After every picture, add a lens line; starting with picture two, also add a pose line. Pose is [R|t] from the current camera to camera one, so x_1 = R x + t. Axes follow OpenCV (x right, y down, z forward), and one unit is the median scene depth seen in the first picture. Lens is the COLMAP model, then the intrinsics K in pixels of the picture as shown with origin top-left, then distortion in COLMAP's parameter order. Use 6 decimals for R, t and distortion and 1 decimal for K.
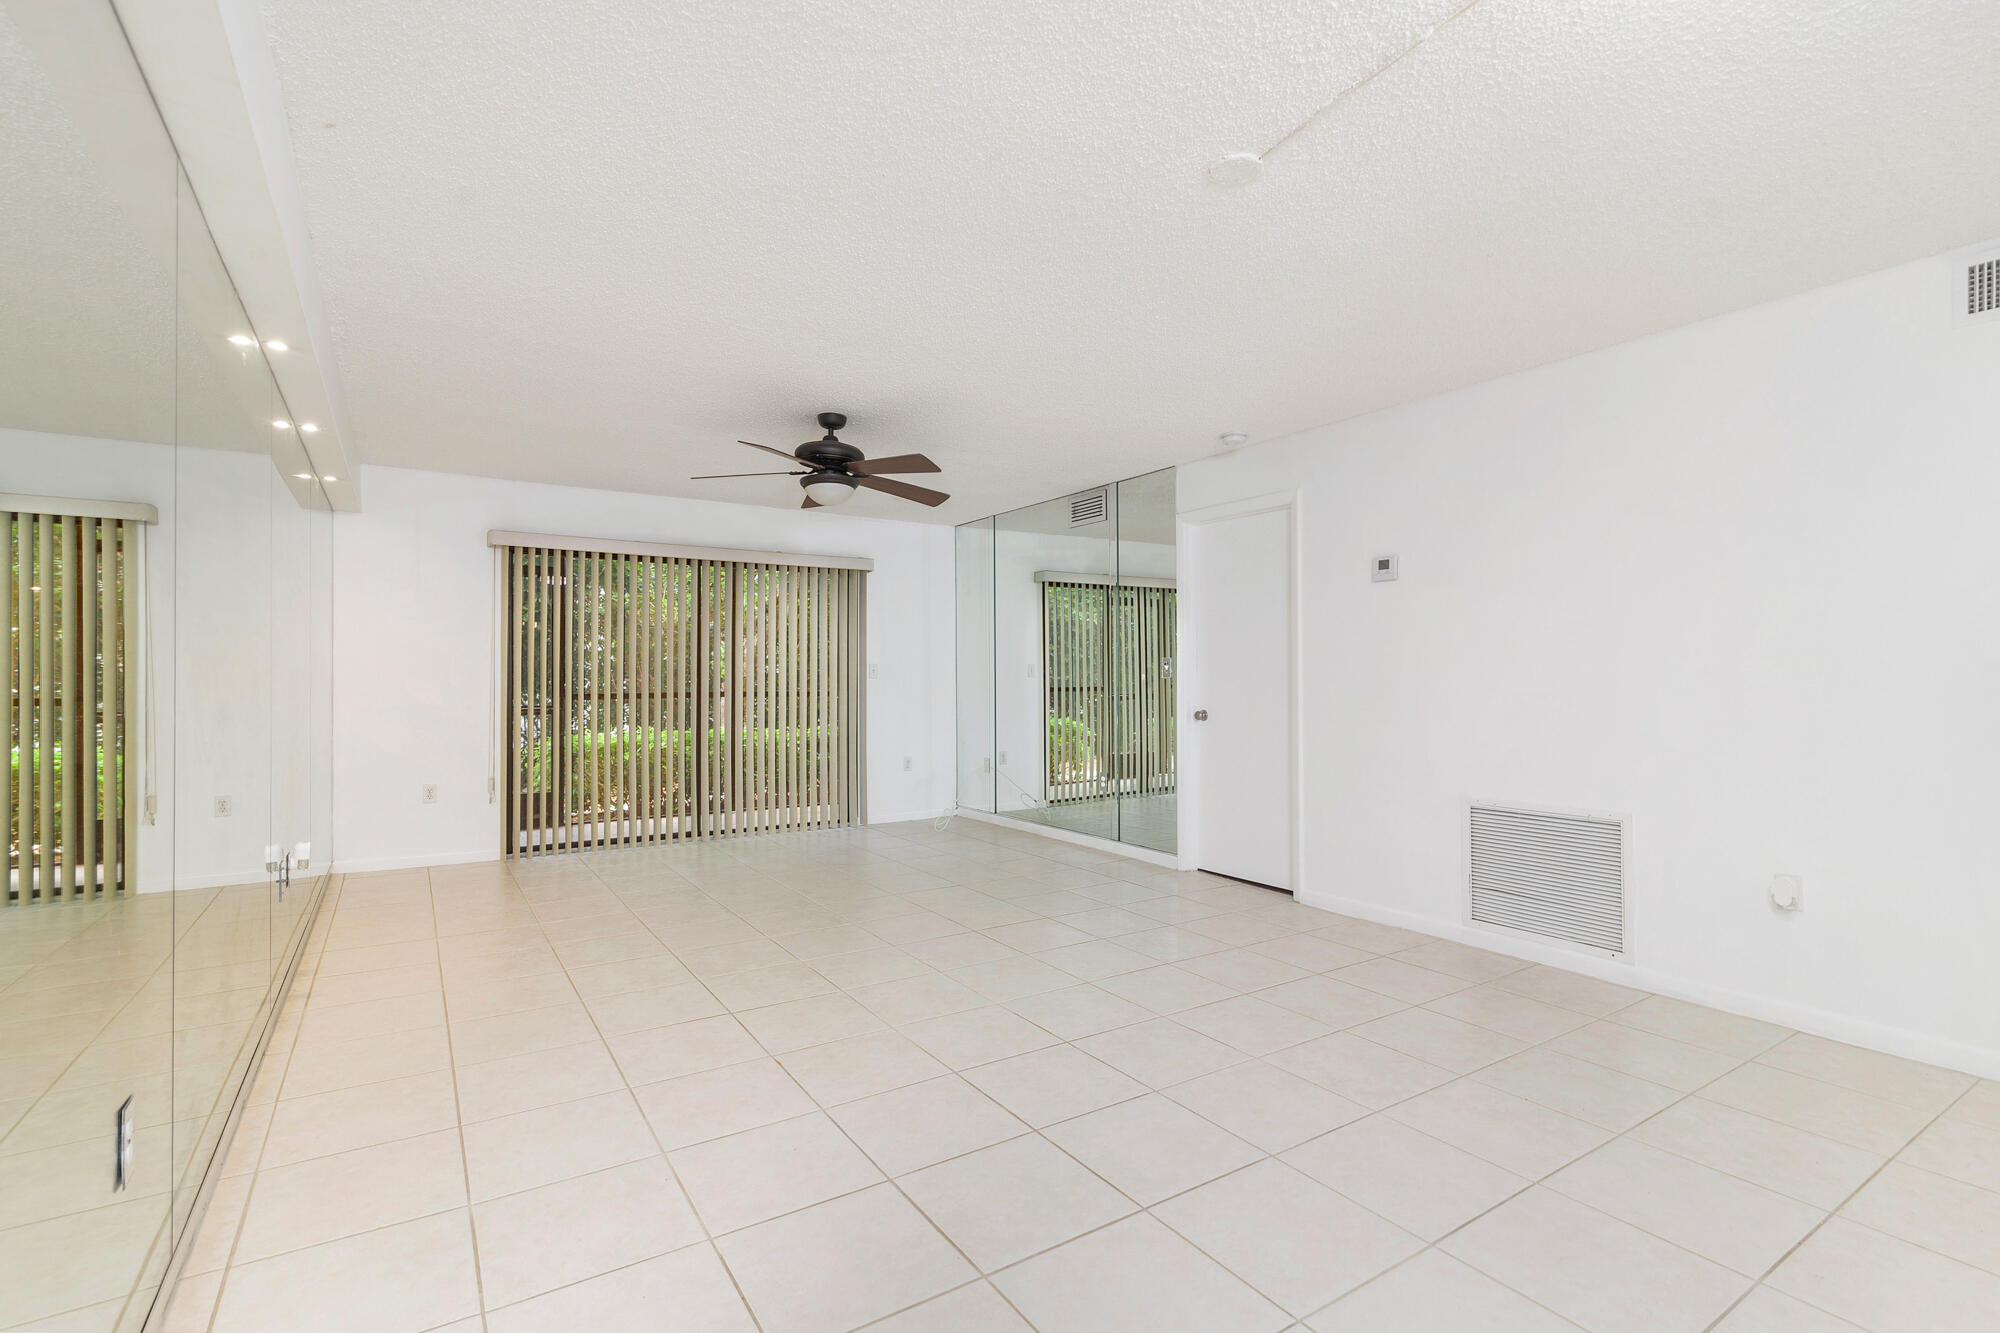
lens RADIAL K [[919.2, 0, 979.7], [0, 919.2, 652.4], [0, 0, 1]] dist [0.002149, -0.002068]
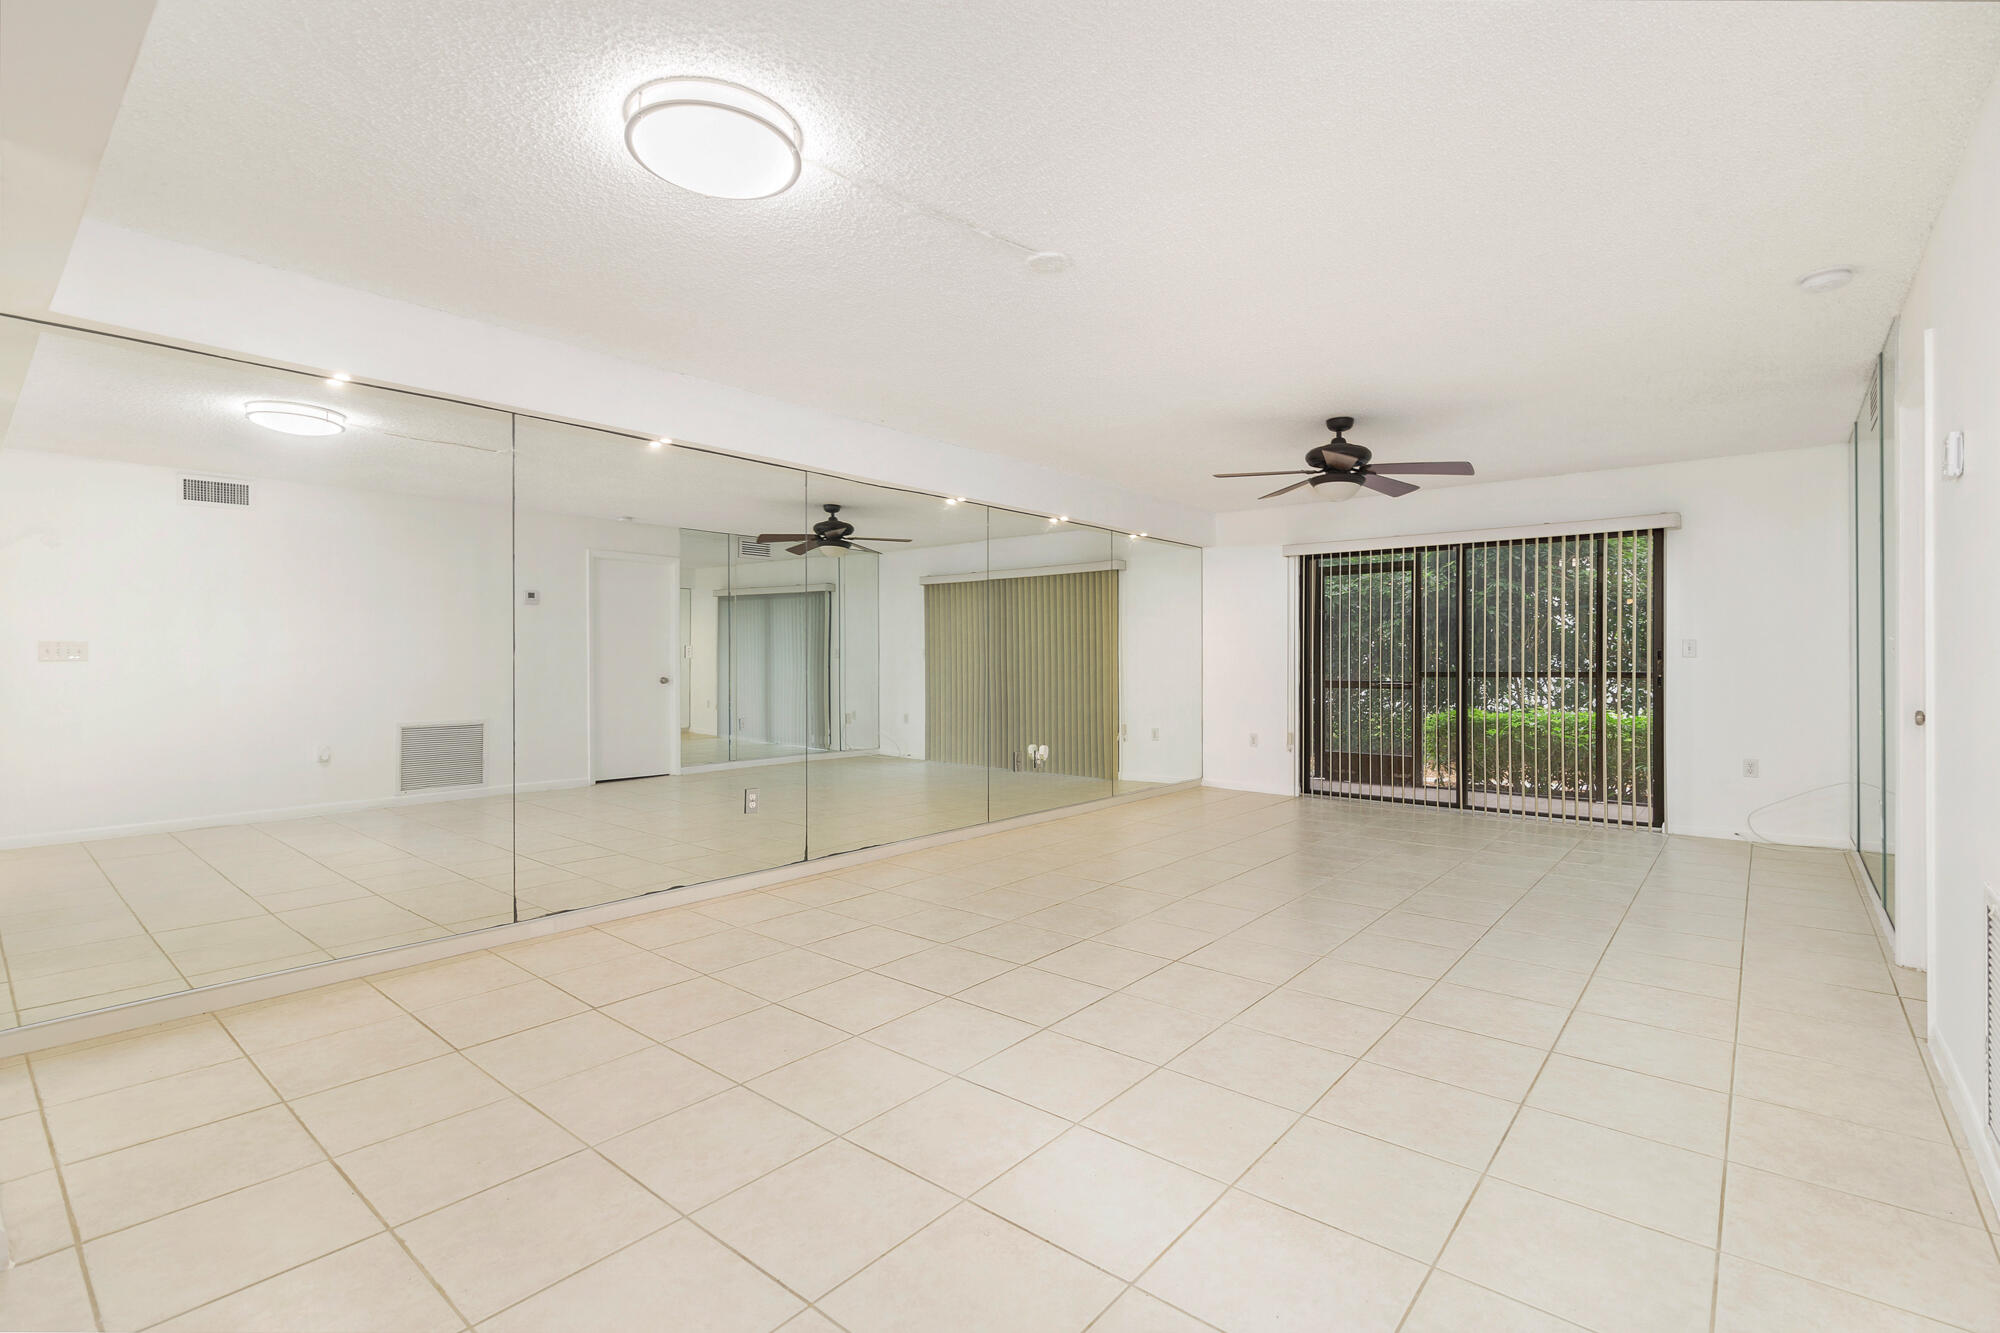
lens RADIAL K [[919.2, 0, 1019.1], [0, 919.2, 669.7], [0, 0, 1]] dist [0.002149, -0.002068]
pose [[0.304548, 0.015203, -0.952376, 0.607763], [0.027121, 0.999329, 0.024626, 0.002350], [0.952111, -0.033329, 0.303931, 0.231802]]
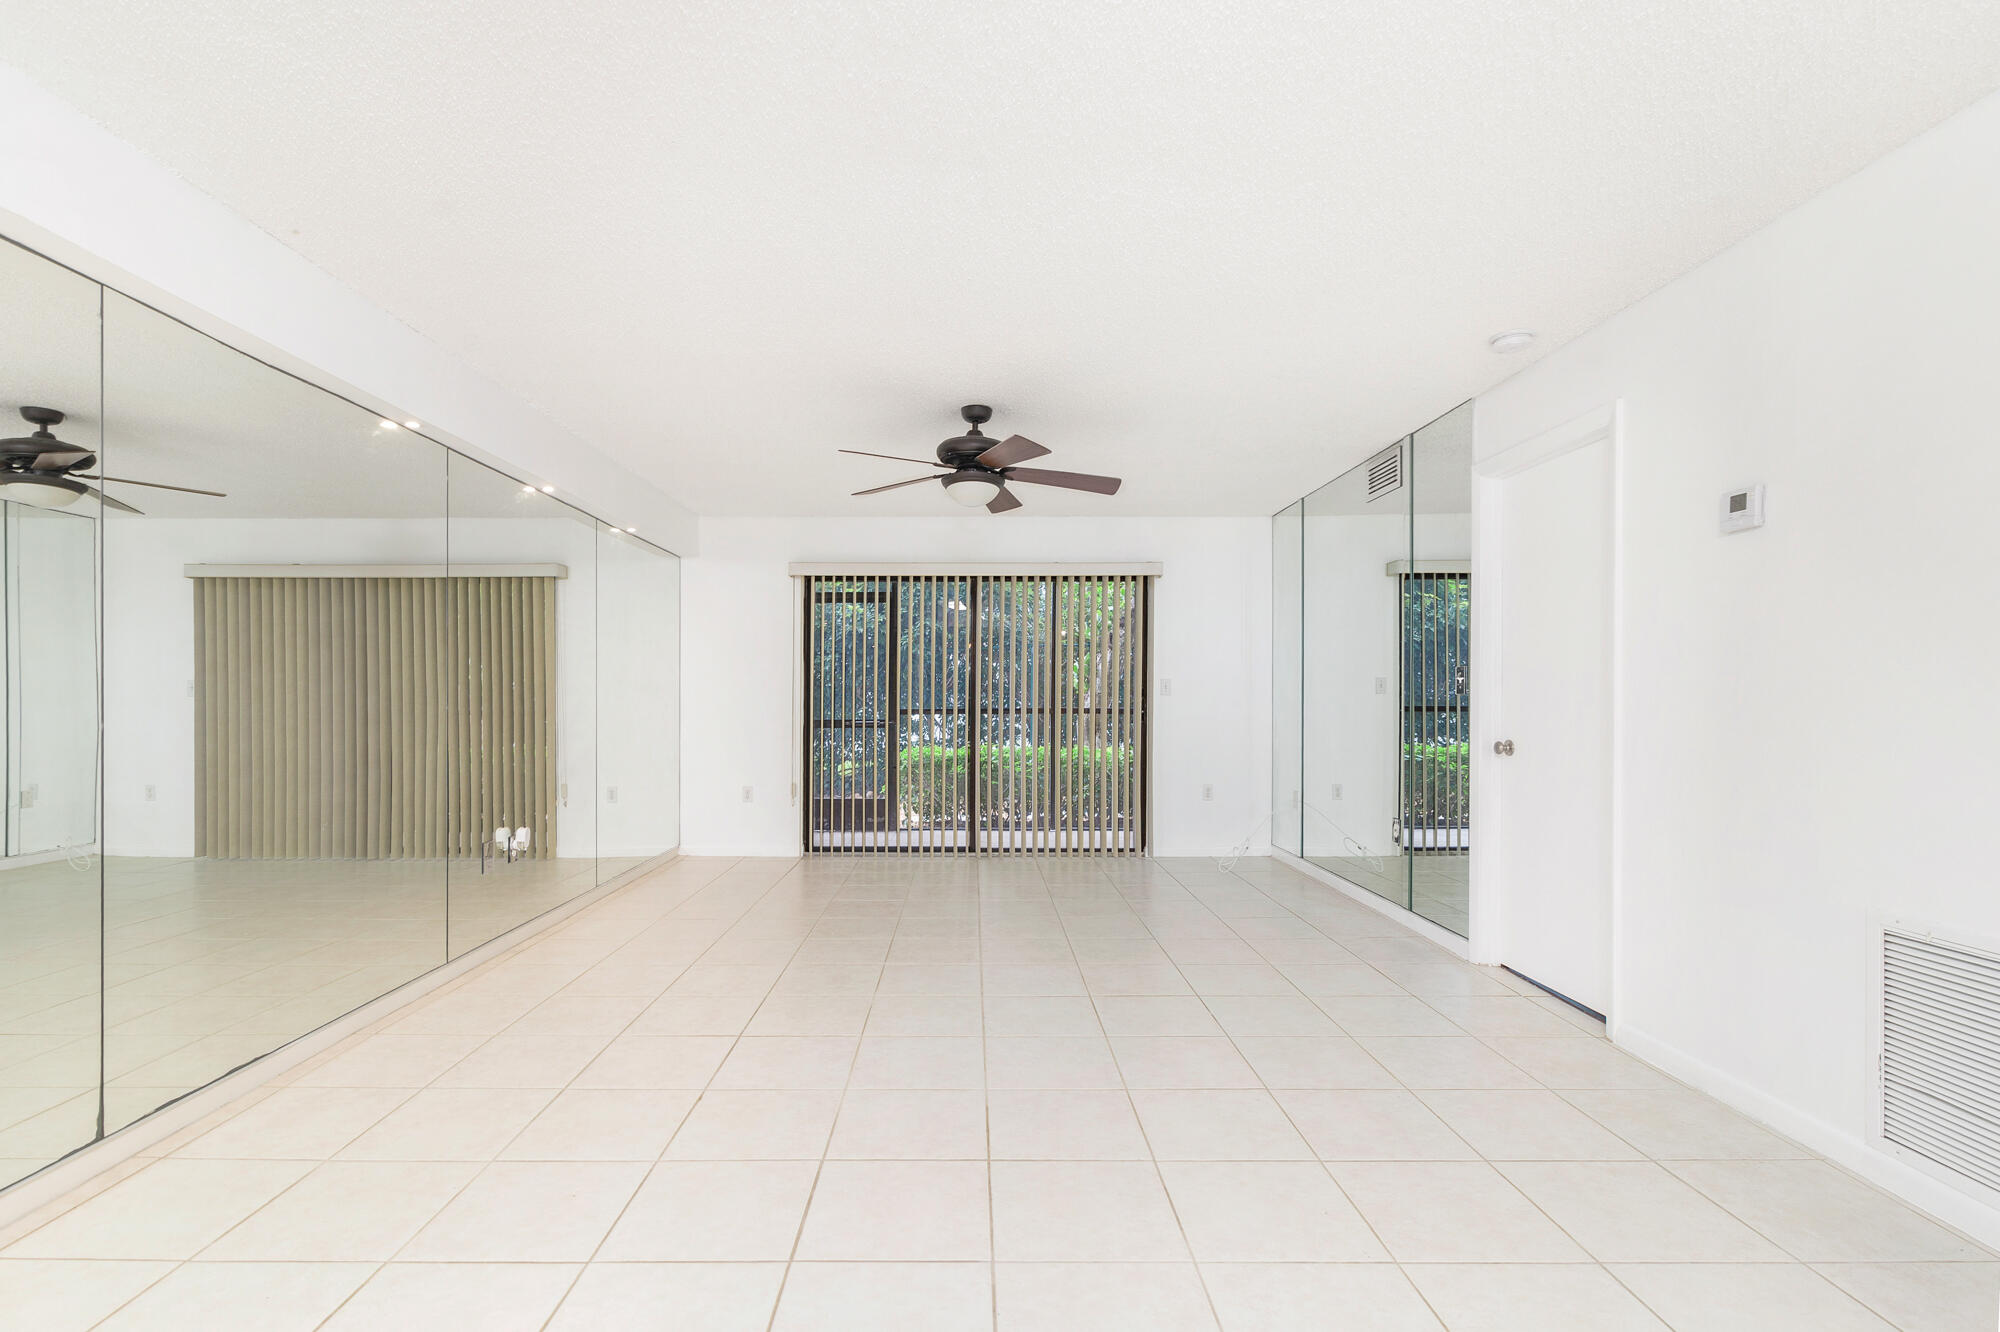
lens RADIAL K [[919.2, 0, 971.7], [0, 919.2, 686.8], [0, 0, 1]] dist [0.002149, -0.002068]
pose [[0.840946, -0.003924, -0.541105, 0.260563], [0.014595, 0.999774, 0.015433, 0.004400], [0.540922, -0.020876, 0.840813, 0.174578]]
